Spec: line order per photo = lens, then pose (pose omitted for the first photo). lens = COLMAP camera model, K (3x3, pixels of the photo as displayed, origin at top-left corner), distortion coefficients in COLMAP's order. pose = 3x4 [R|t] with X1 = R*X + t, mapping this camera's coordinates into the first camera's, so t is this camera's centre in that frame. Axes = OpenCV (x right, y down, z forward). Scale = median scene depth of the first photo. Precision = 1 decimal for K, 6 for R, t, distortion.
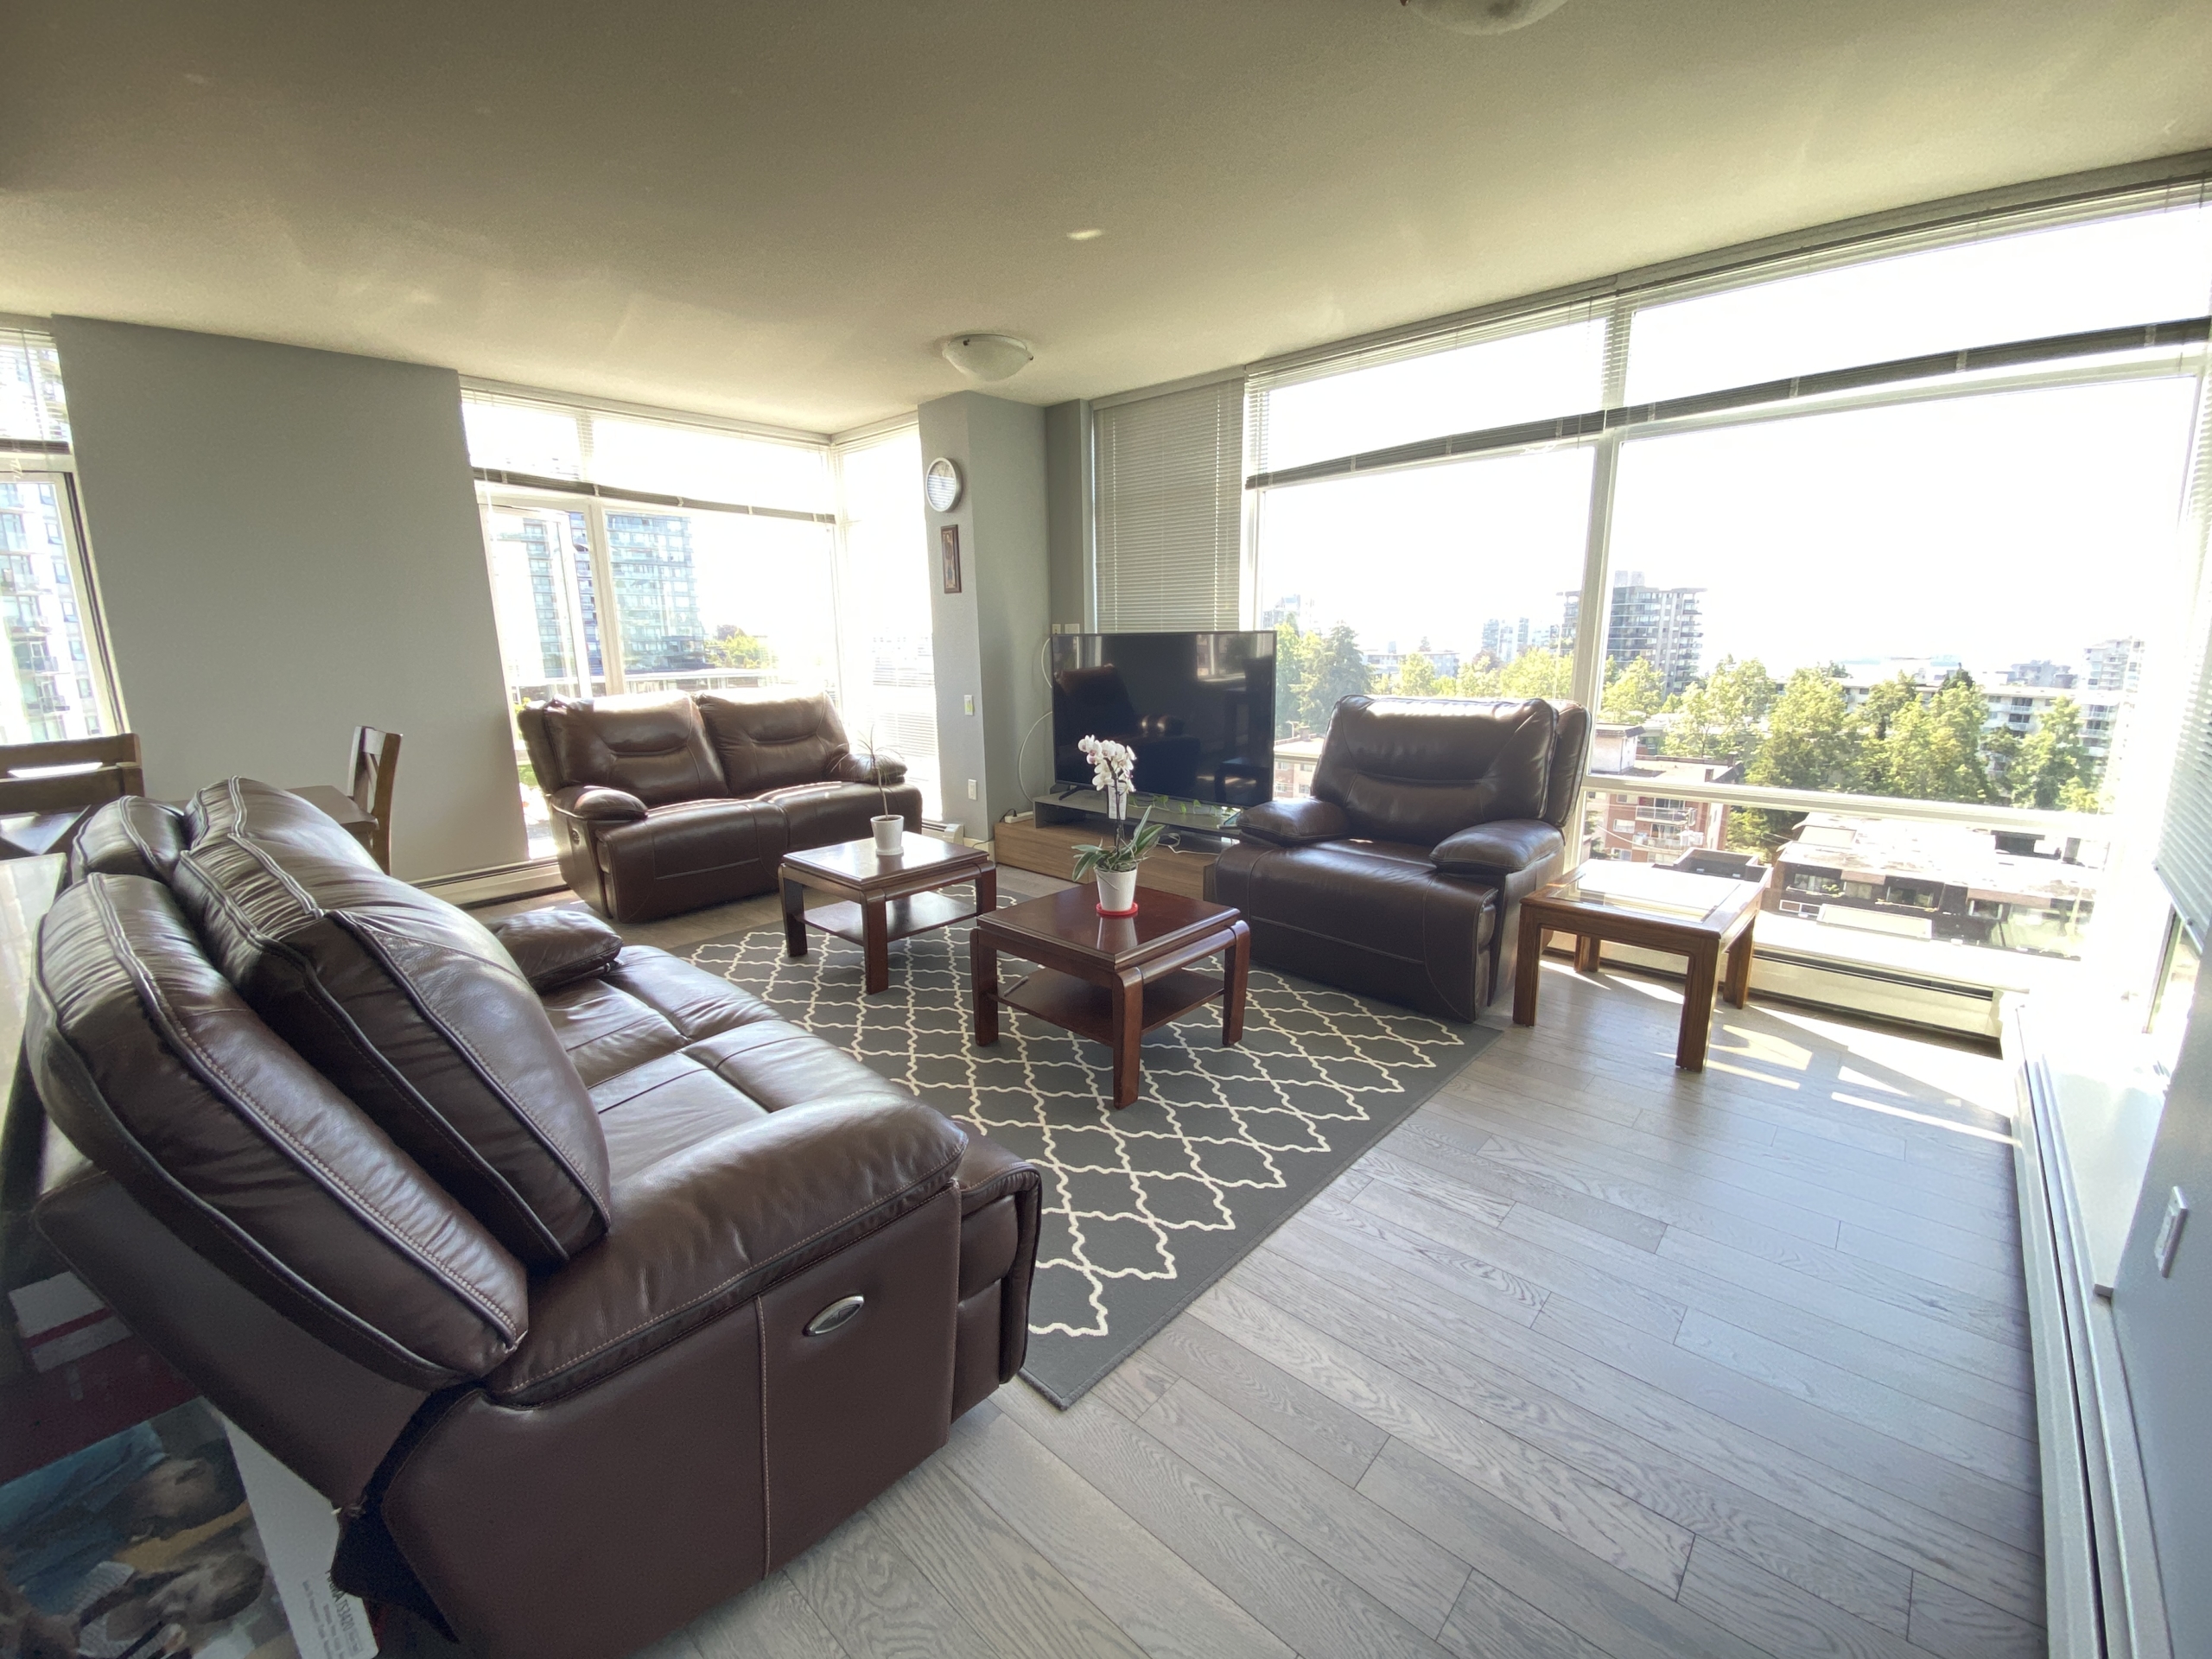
lens RADIAL K [[896.6, 0, 1109.9], [0, 896.6, 832.9], [0, 0, 1]] dist [0.043000, -0.029067]
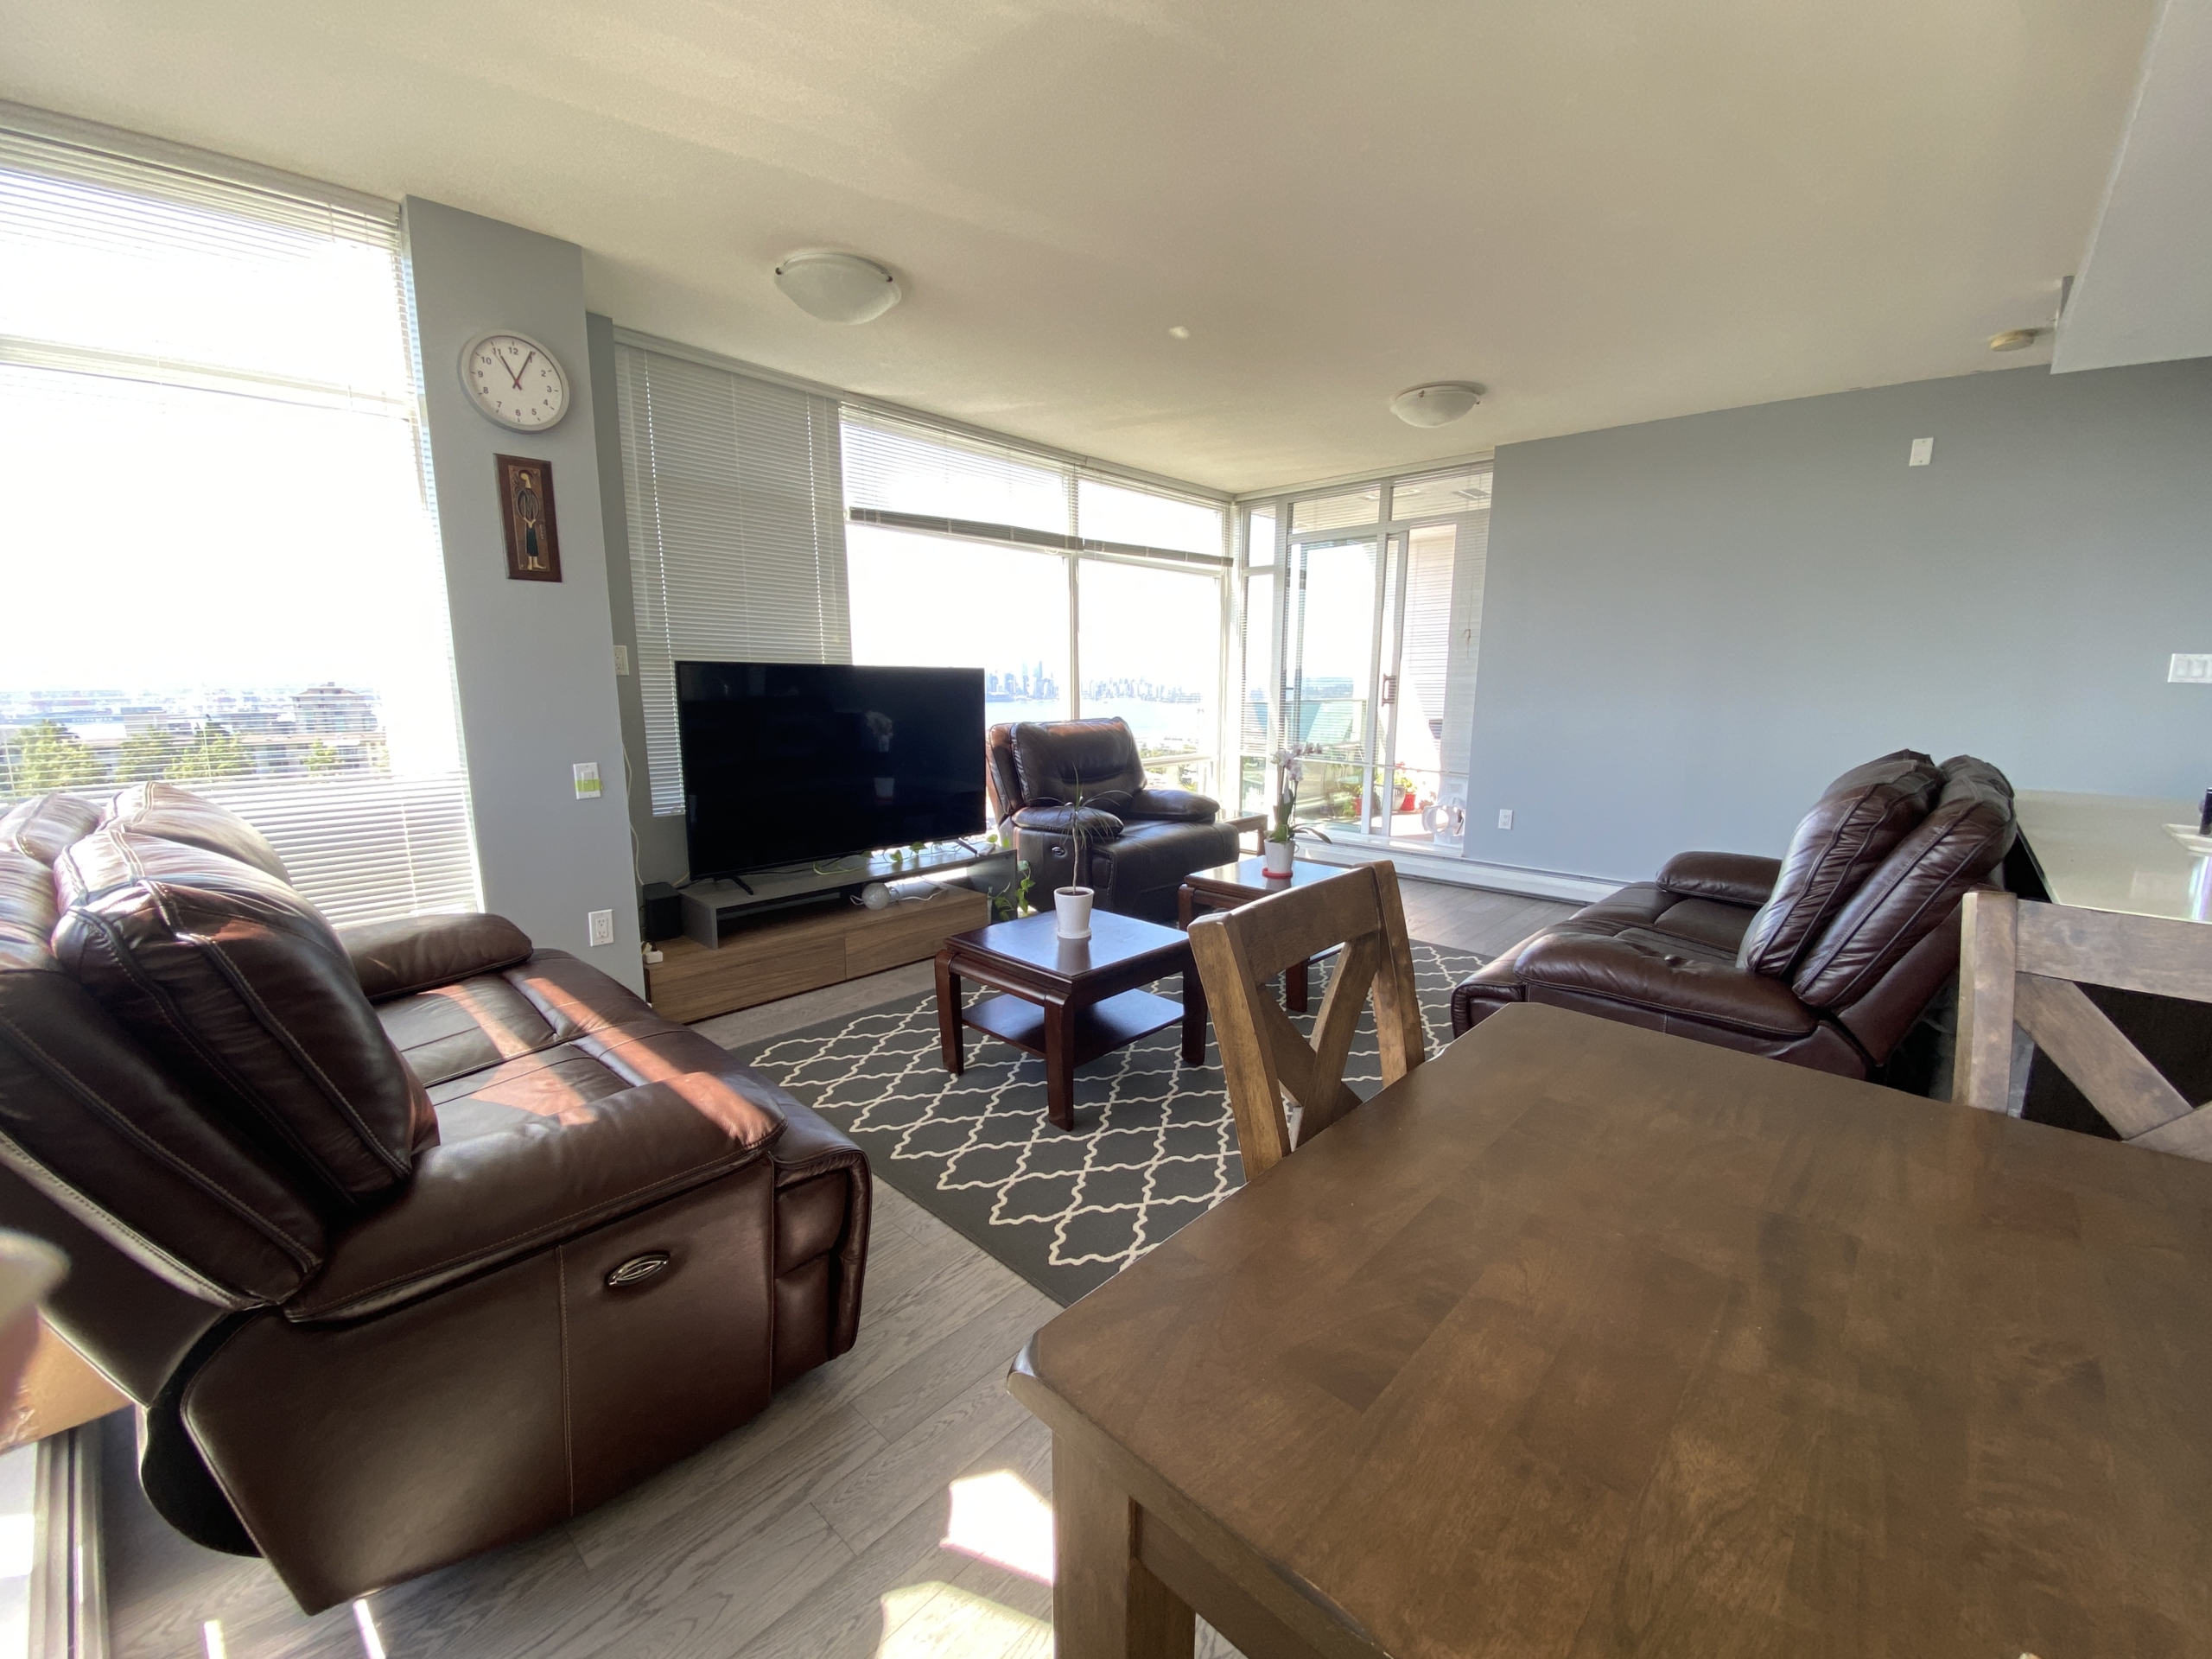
lens RADIAL K [[896.6, 0, 1109.9], [0, 896.6, 832.9], [0, 0, 1]] dist [0.043000, -0.029067]
pose [[0.018233, -0.144415, 0.989349, -0.897300], [0.224376, 0.964866, 0.136706, -0.142722], [-0.974332, 0.219494, 0.049996, 0.819568]]
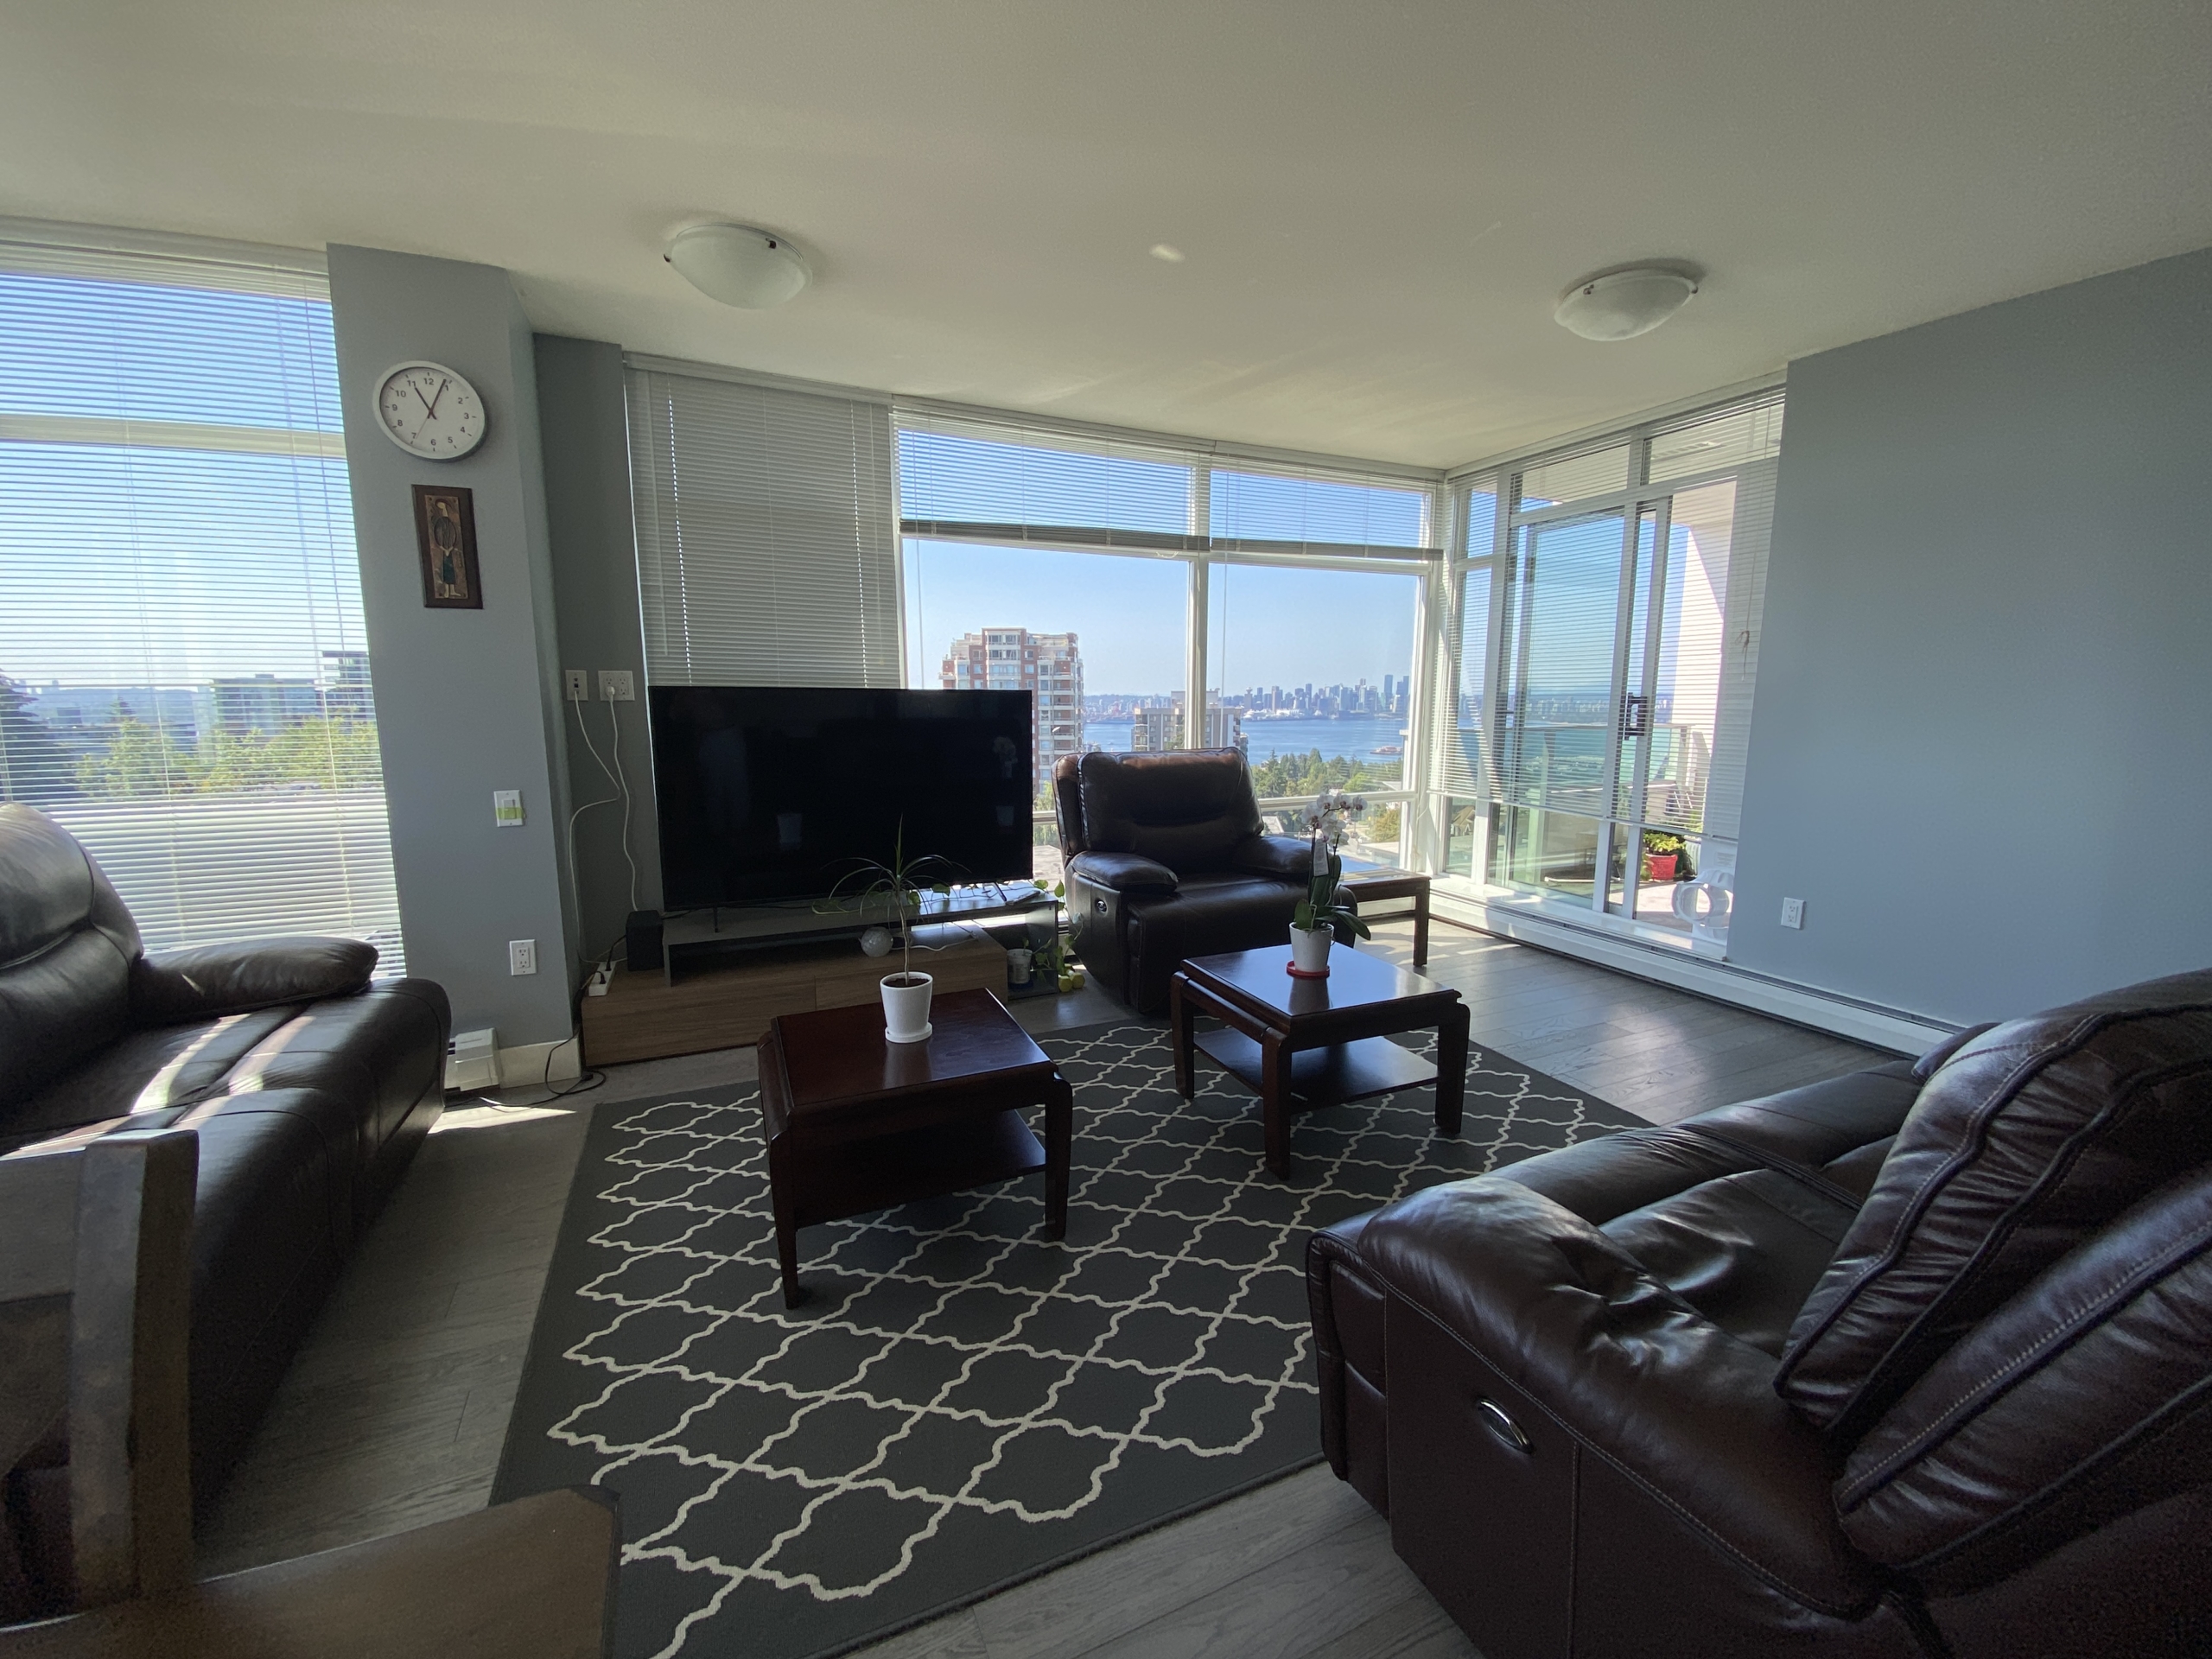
lens RADIAL K [[896.6, 0, 1109.9], [0, 896.6, 832.9], [0, 0, 1]] dist [0.043000, -0.029067]
pose [[0.400269, -0.115055, 0.909146, -0.649756], [0.196040, 0.979871, 0.037695, -0.093702], [-0.895183, 0.163141, 0.414767, 0.539429]]
